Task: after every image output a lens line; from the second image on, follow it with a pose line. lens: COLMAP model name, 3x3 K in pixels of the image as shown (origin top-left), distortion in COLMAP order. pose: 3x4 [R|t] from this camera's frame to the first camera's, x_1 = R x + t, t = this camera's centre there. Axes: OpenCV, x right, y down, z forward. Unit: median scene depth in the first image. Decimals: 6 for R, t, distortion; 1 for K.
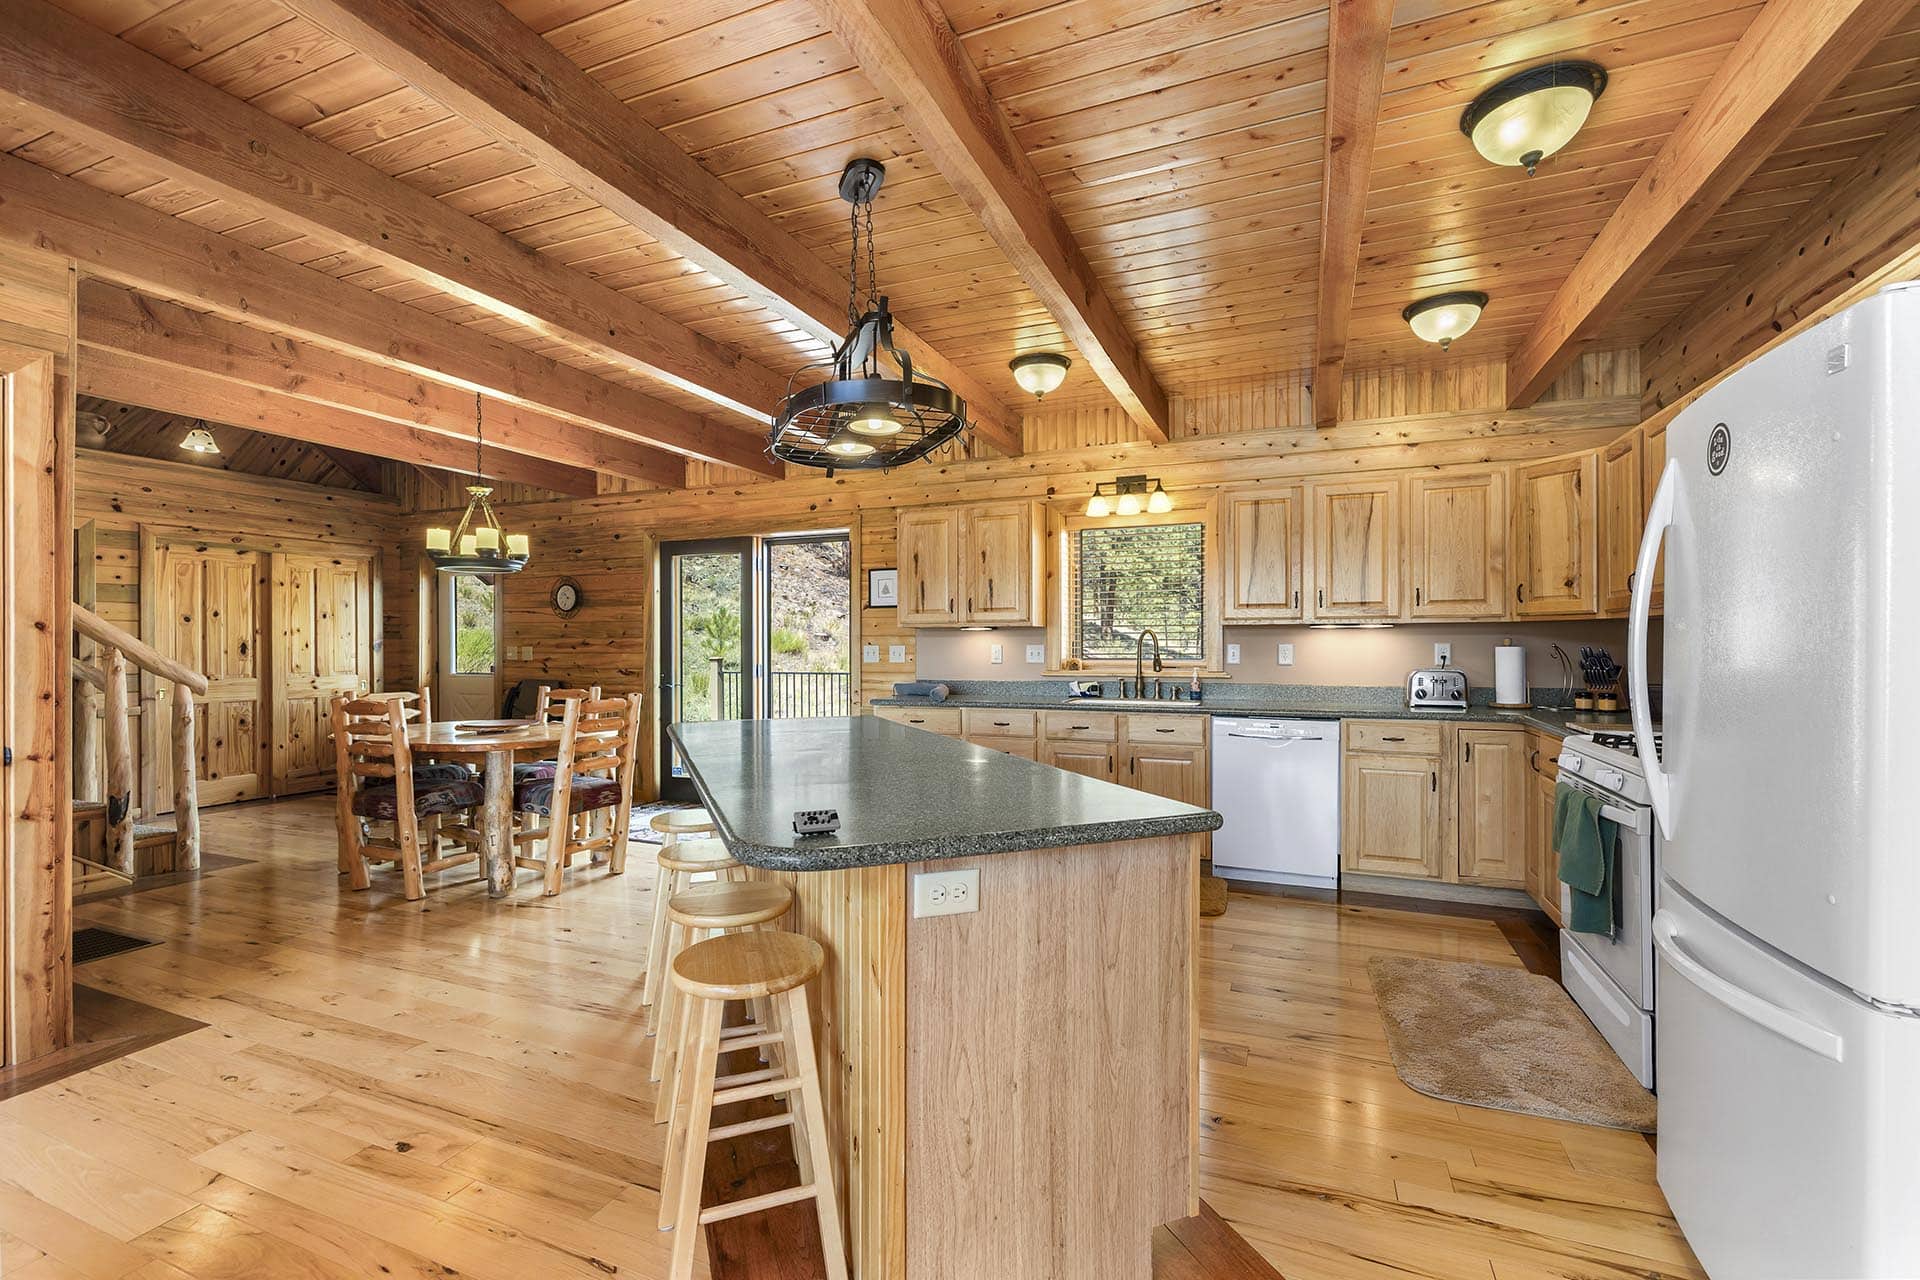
lens RADIAL K [[819.2, 0, 959.3], [0, 819.2, 639.4], [0, 0, 1]] dist [0.002347, 0.000223]
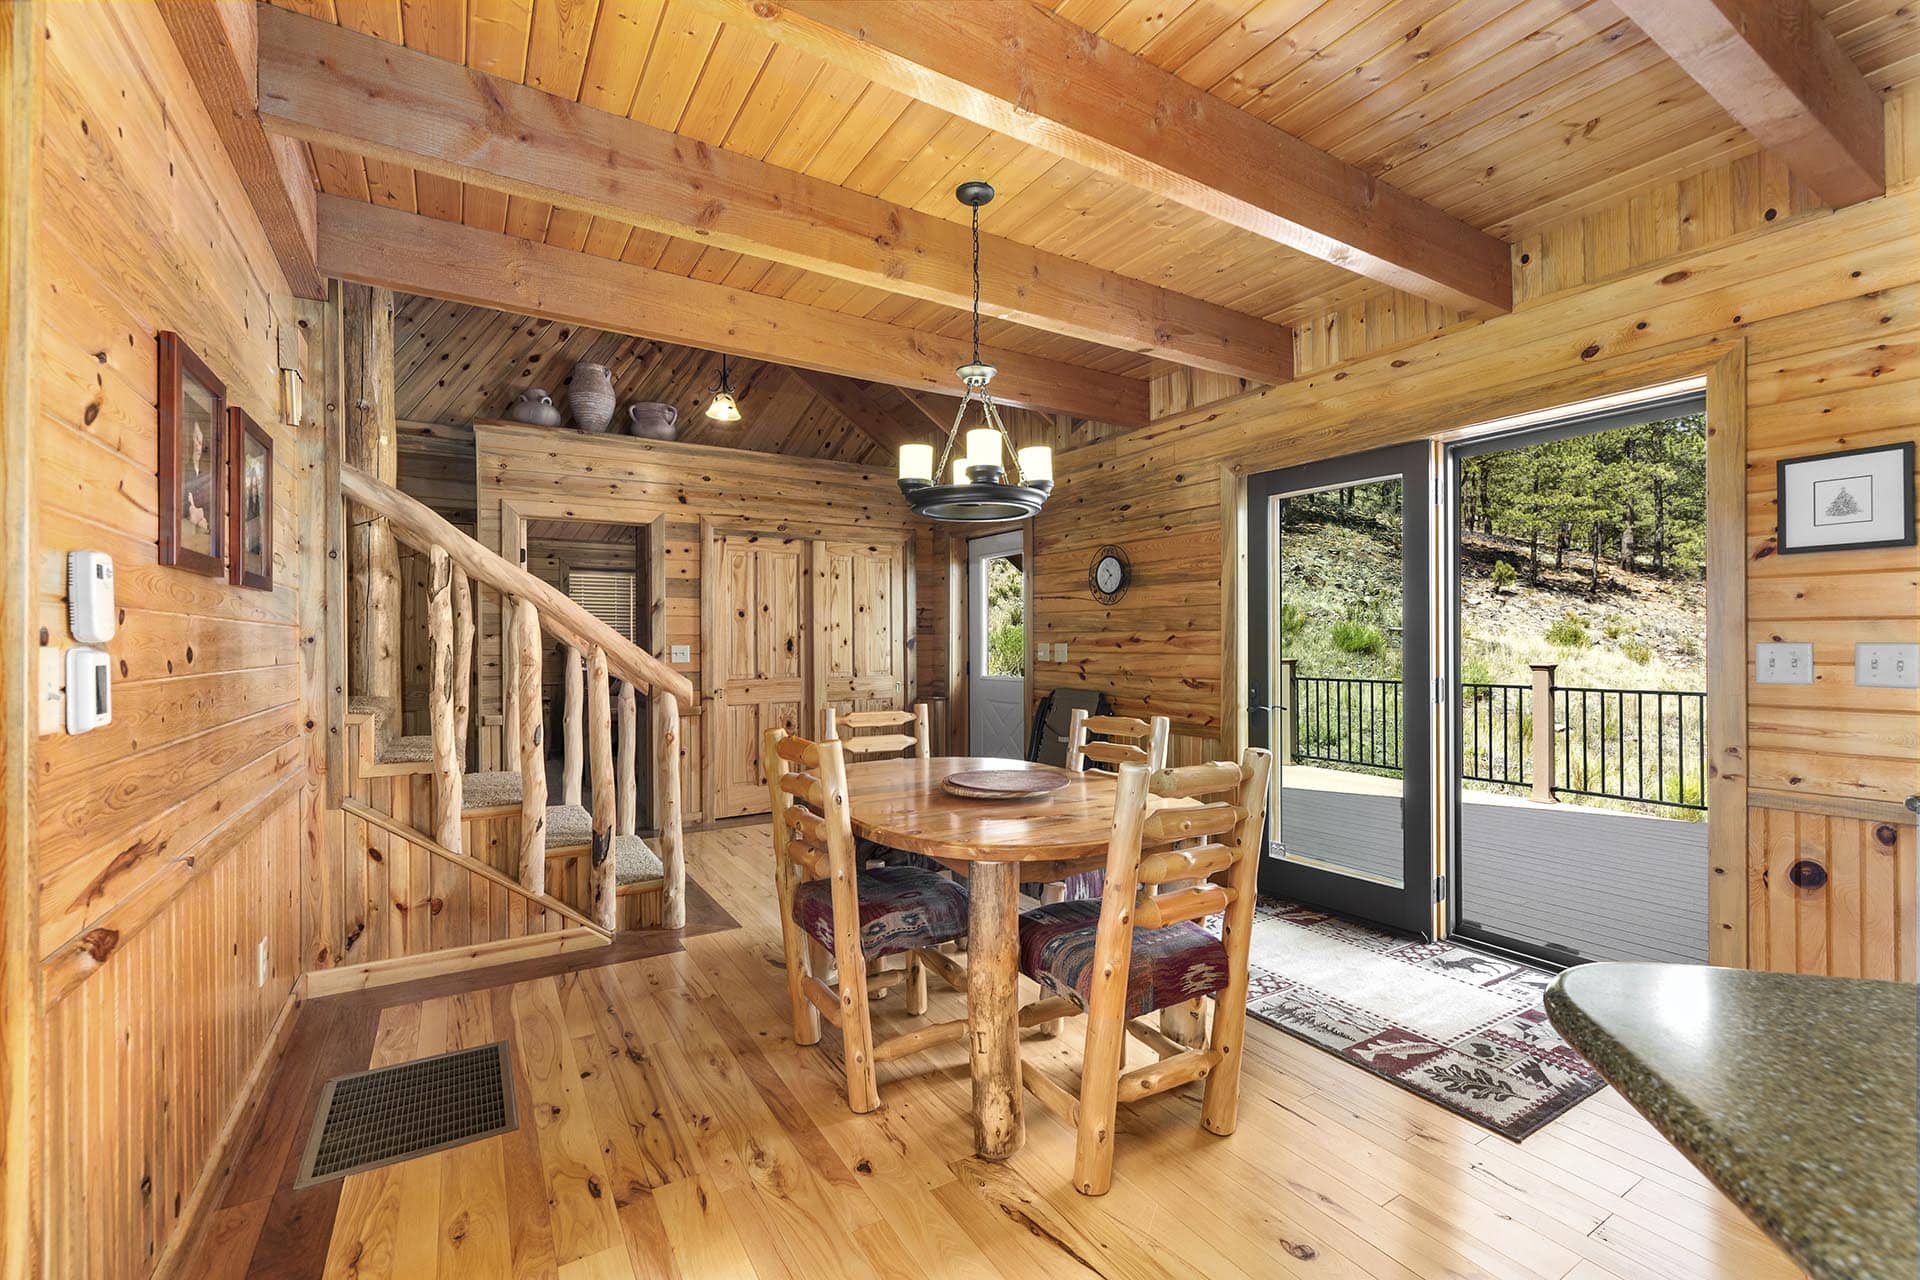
lens RADIAL K [[819.2, 0, 958.2], [0, 819.2, 640.4], [0, 0, 1]] dist [0.002347, 0.000223]
pose [[0.812309, -0.000654, -0.583227, -0.200211], [0.003584, 0.999986, 0.003871, 0.002794], [0.583216, -0.005234, 0.812300, 0.404506]]
